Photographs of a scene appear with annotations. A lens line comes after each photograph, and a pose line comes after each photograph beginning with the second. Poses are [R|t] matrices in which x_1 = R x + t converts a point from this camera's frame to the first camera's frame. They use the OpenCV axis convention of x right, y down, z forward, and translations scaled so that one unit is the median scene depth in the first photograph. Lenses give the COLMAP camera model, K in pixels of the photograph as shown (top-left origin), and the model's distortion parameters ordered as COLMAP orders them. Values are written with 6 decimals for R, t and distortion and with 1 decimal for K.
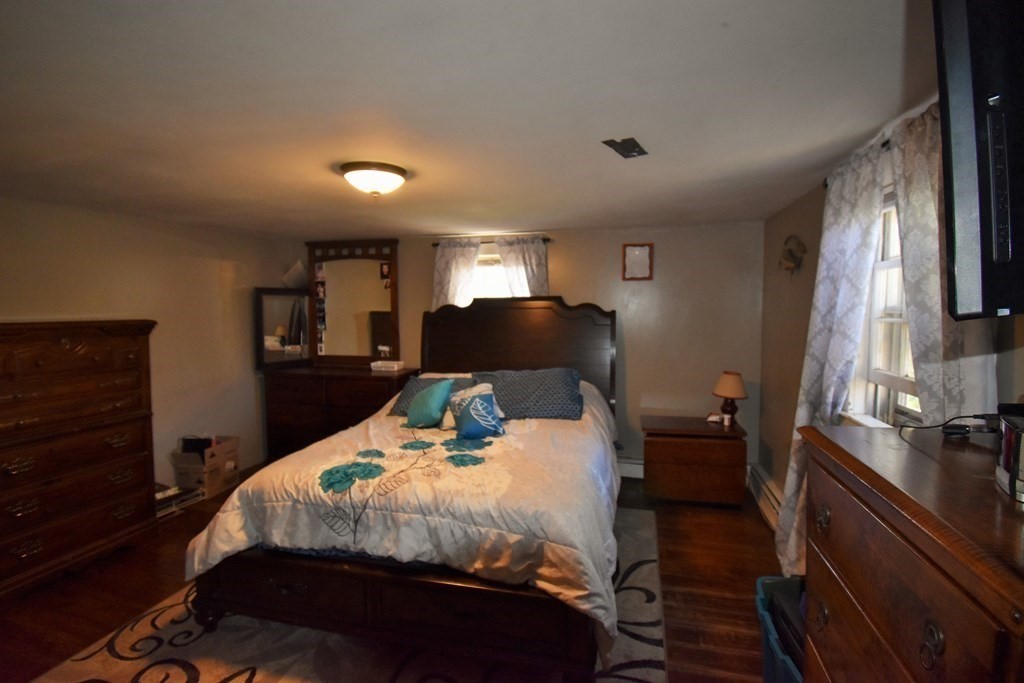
lens RADIAL K [[447.7, 0, 509.8], [0, 447.7, 338.4], [0, 0, 1]] dist [0.022122, -0.028433]
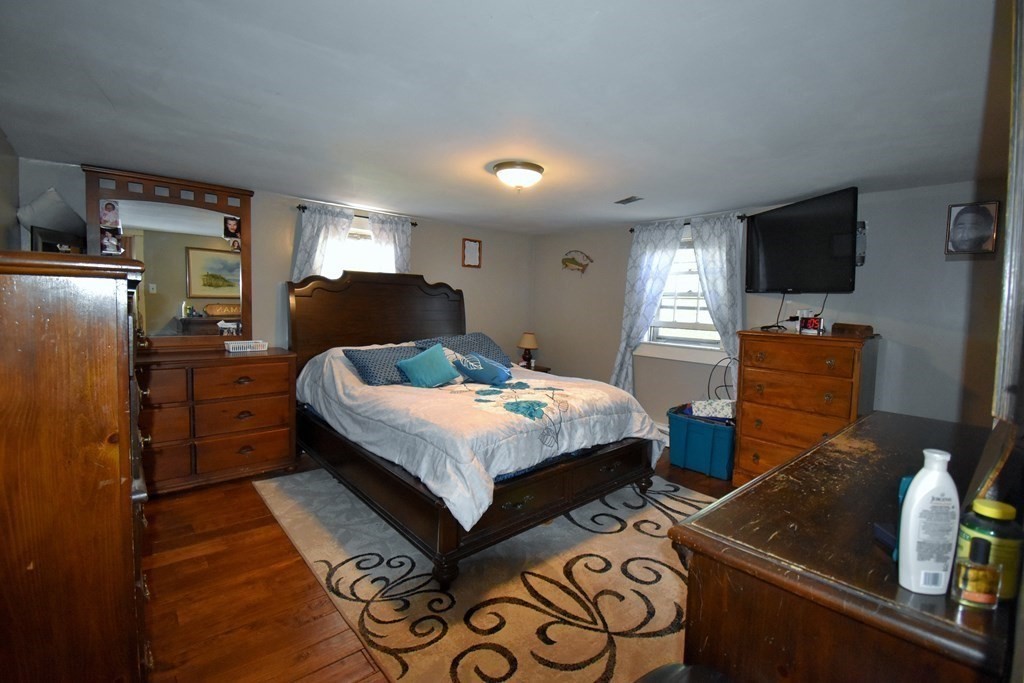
lens RADIAL K [[447.7, 0, 509.8], [0, 447.7, 338.4], [0, 0, 1]] dist [0.022122, -0.028433]
pose [[0.580304, -0.045860, 0.813108, -0.693766], [0.021199, 0.998926, 0.041211, 0.024599], [-0.814124, -0.006678, 0.580653, 0.146646]]
